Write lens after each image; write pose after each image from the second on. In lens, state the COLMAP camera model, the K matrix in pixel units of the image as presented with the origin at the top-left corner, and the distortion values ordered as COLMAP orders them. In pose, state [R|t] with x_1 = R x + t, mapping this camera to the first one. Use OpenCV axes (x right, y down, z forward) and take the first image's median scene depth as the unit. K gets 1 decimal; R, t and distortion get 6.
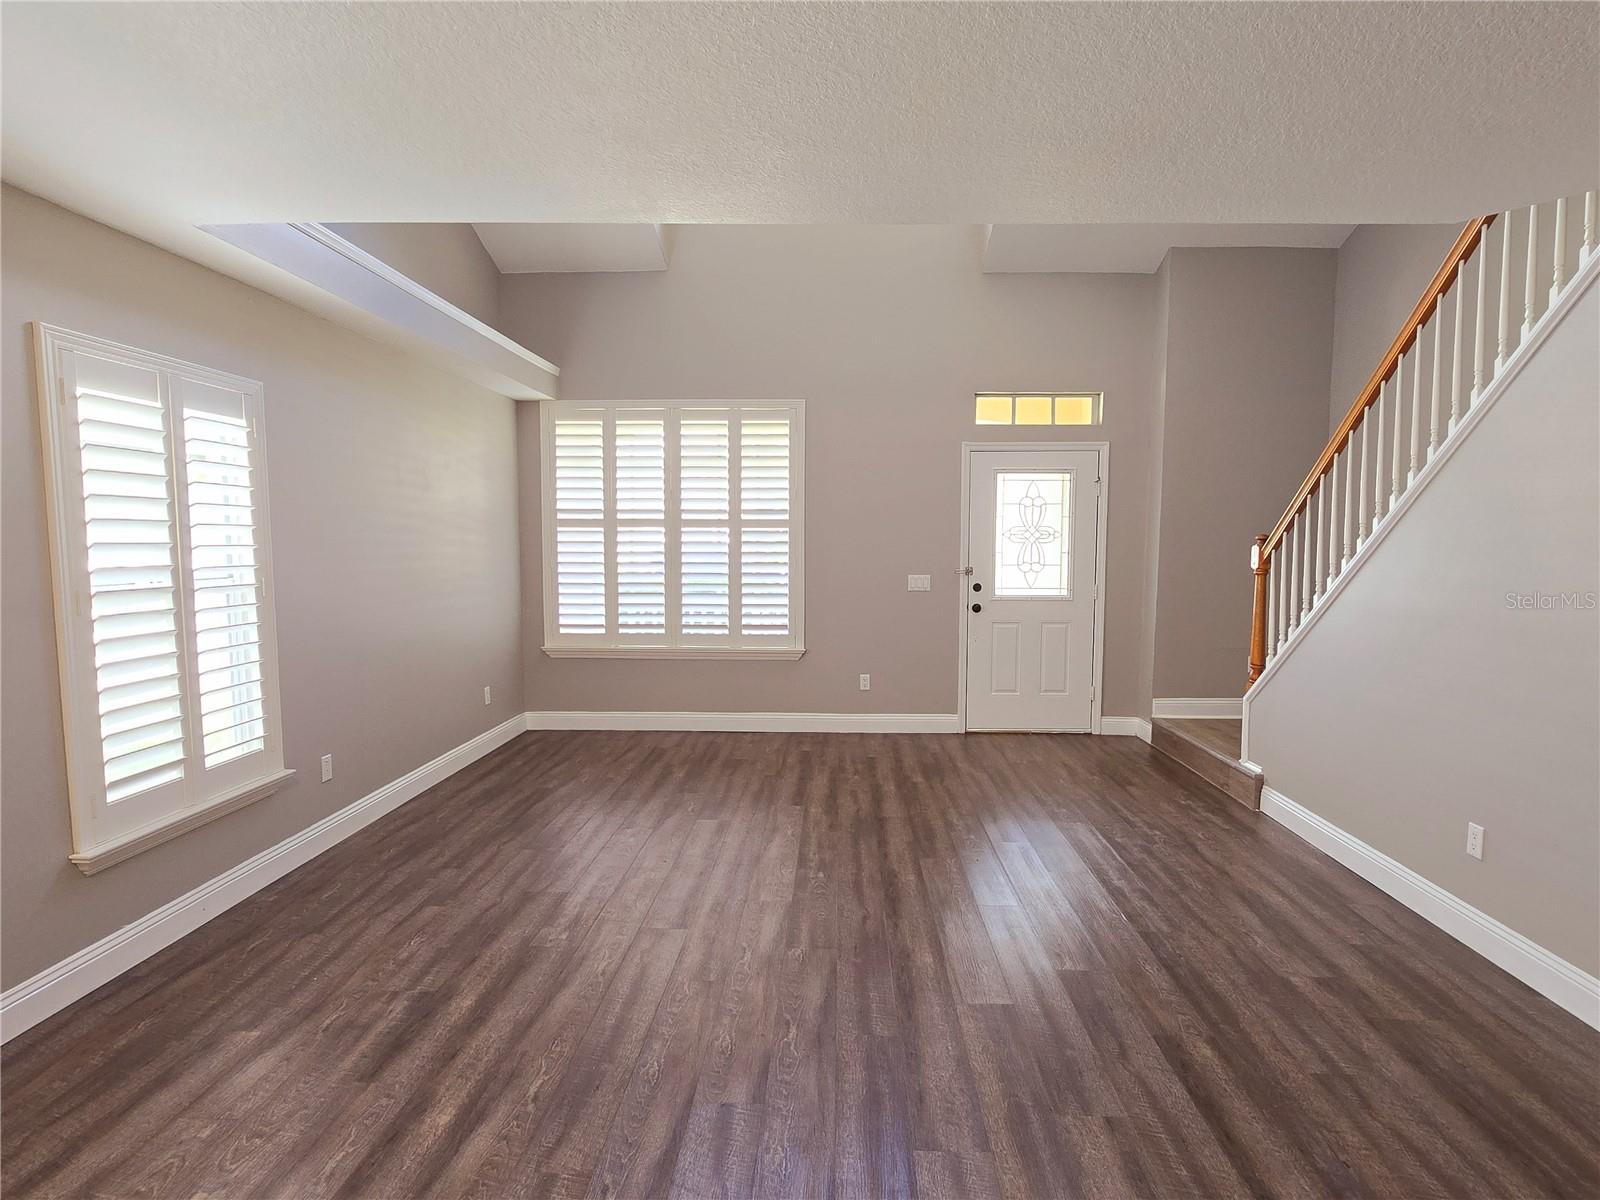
lens RADIAL K [[917.6, 0, 807.1], [0, 917.6, 607.4], [0, 0, 1]] dist [-0.006210, -0.000213]
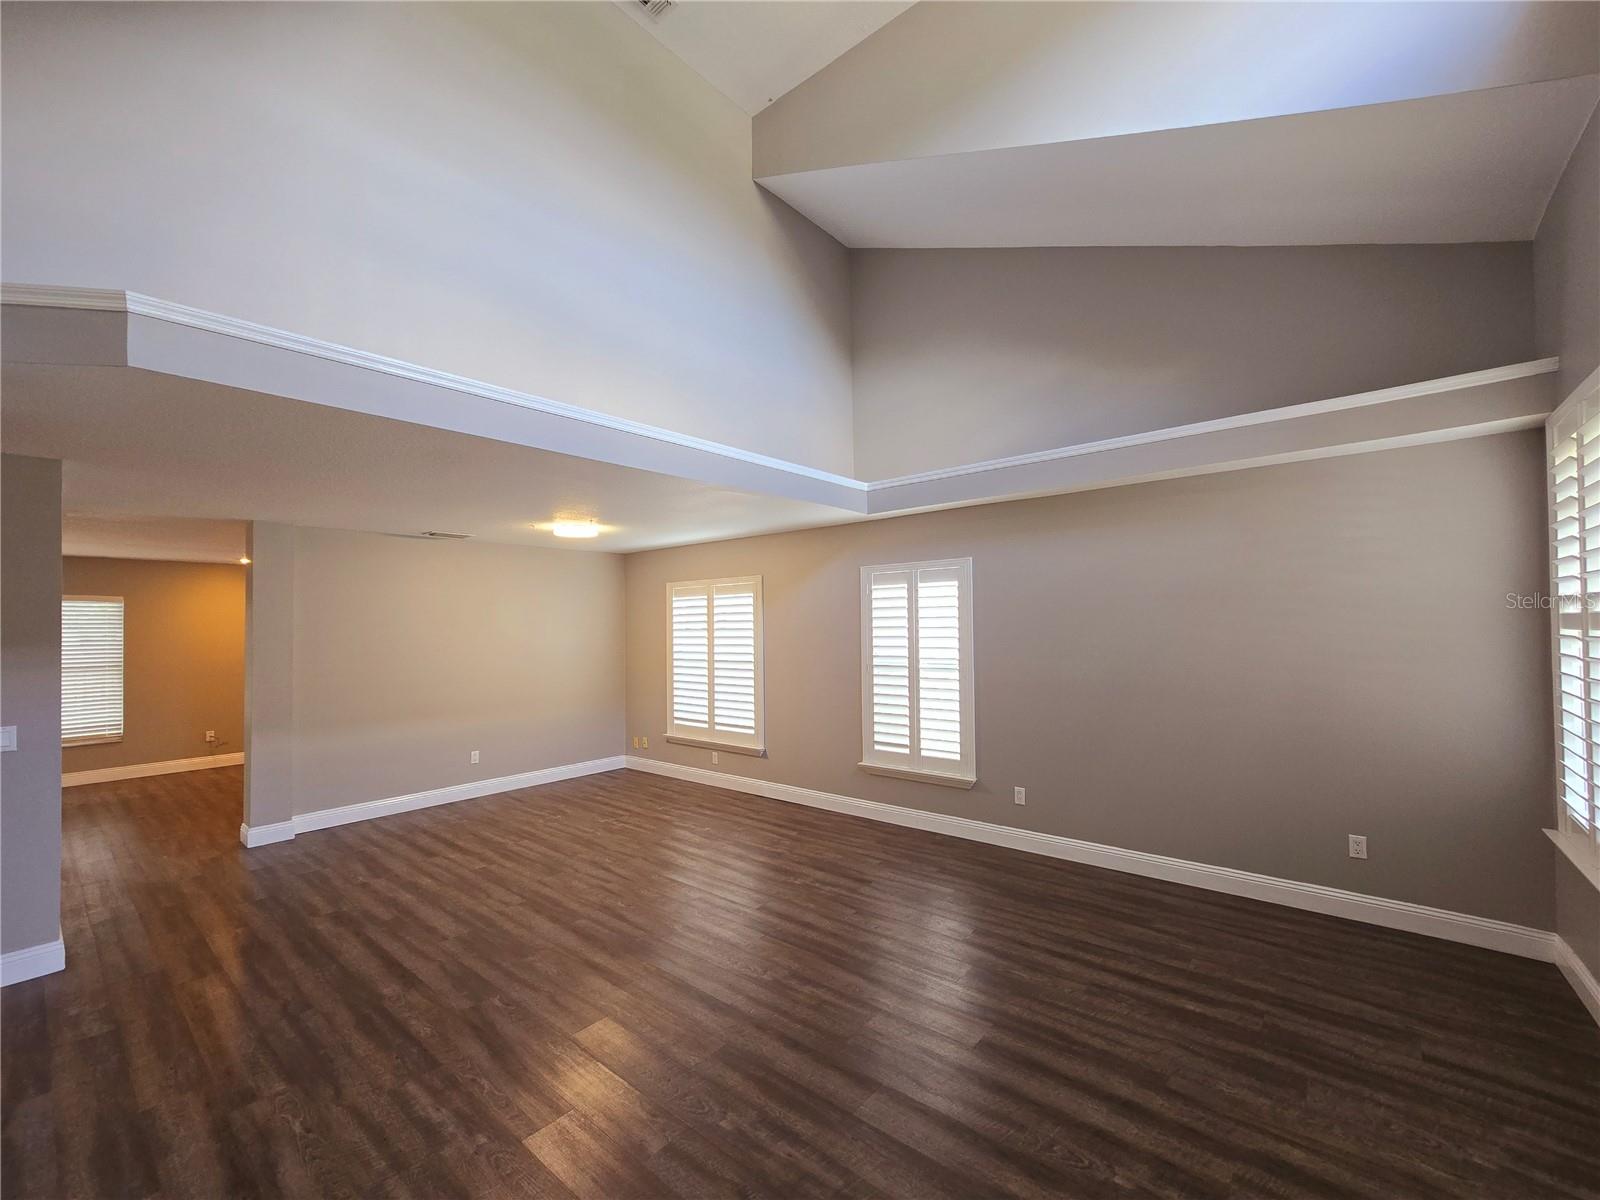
lens RADIAL K [[657.9, 0, 809.9], [0, 657.9, 603.2], [0, 0, 1]] dist [-0.002837, 0.001101]
pose [[-0.624607, -0.019482, -0.780696, 0.731154], [-0.040728, 0.999141, 0.007651, -0.183735], [0.779876, 0.036575, -0.624864, 1.876125]]
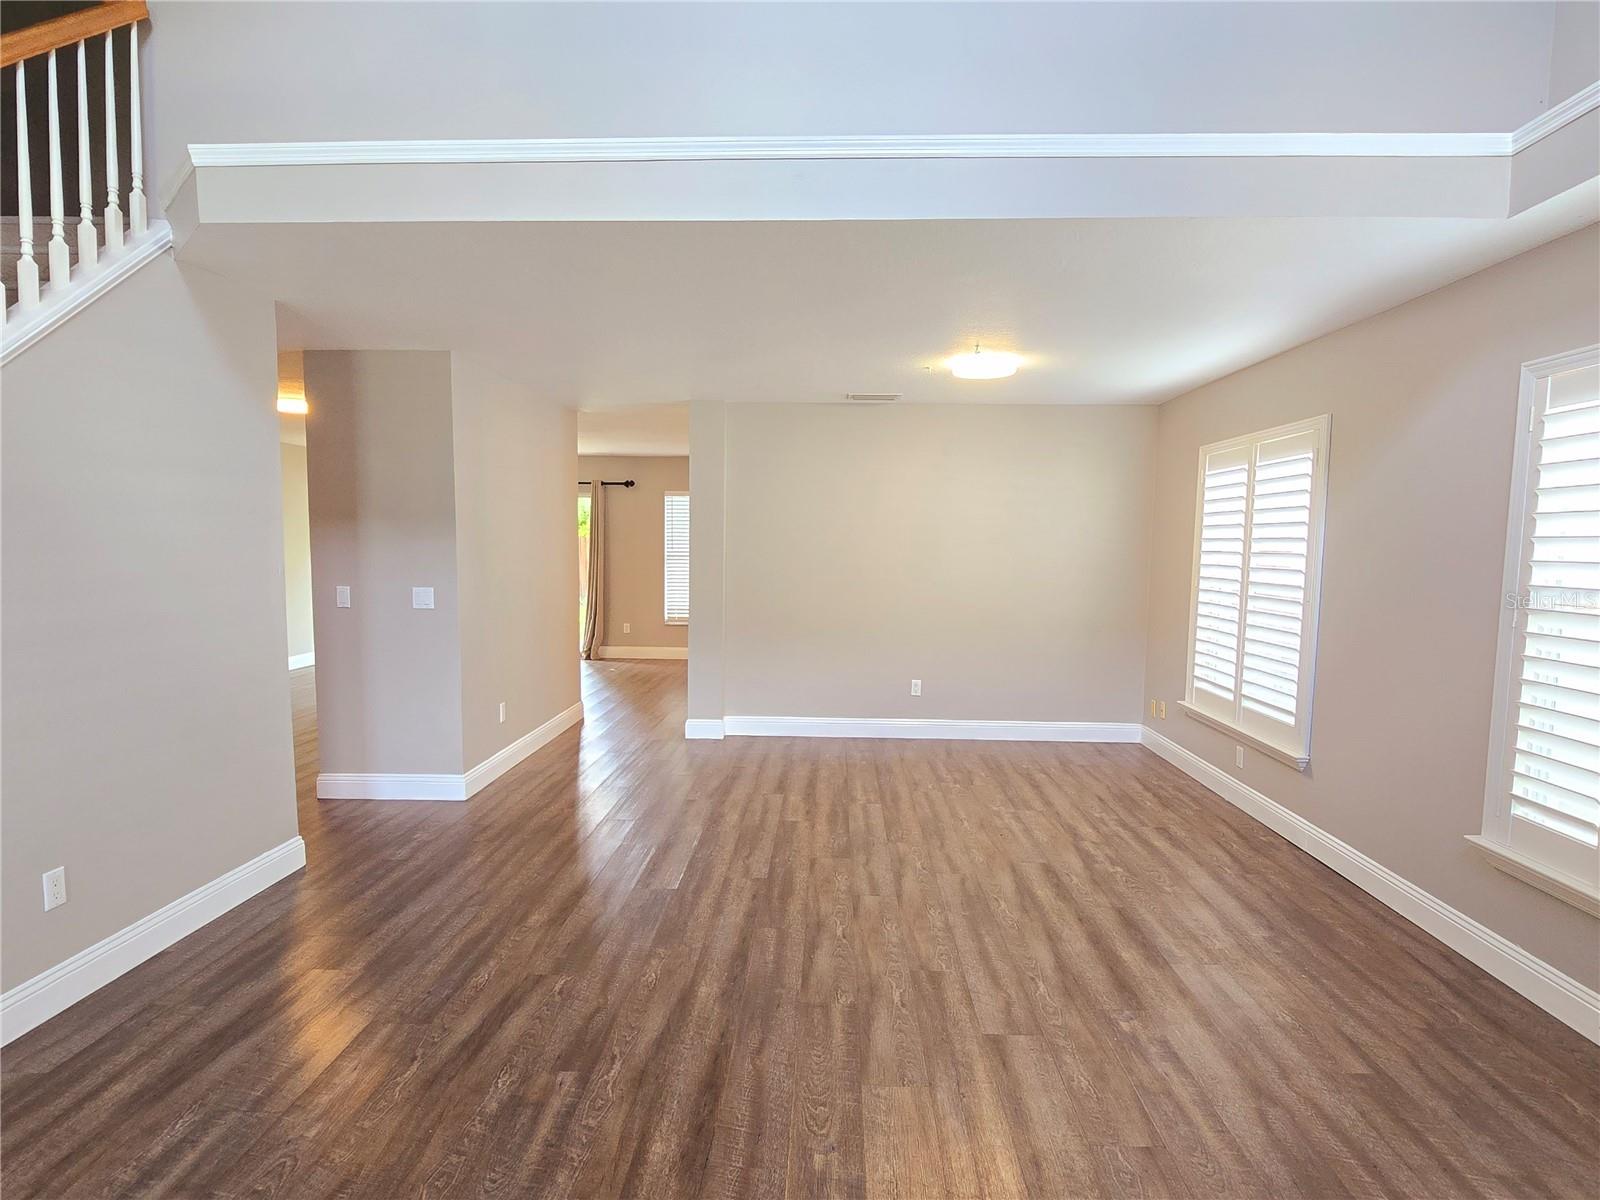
lens RADIAL K [[864.2, 0, 794.9], [0, 864.2, 604.3], [0, 0, 1]] dist [-0.001932, -0.000882]
pose [[-0.999855, -0.014893, 0.008205, 0.037183], [-0.013556, 0.989464, 0.144145, -0.139923], [-0.010266, 0.144013, -0.989523, 1.834500]]
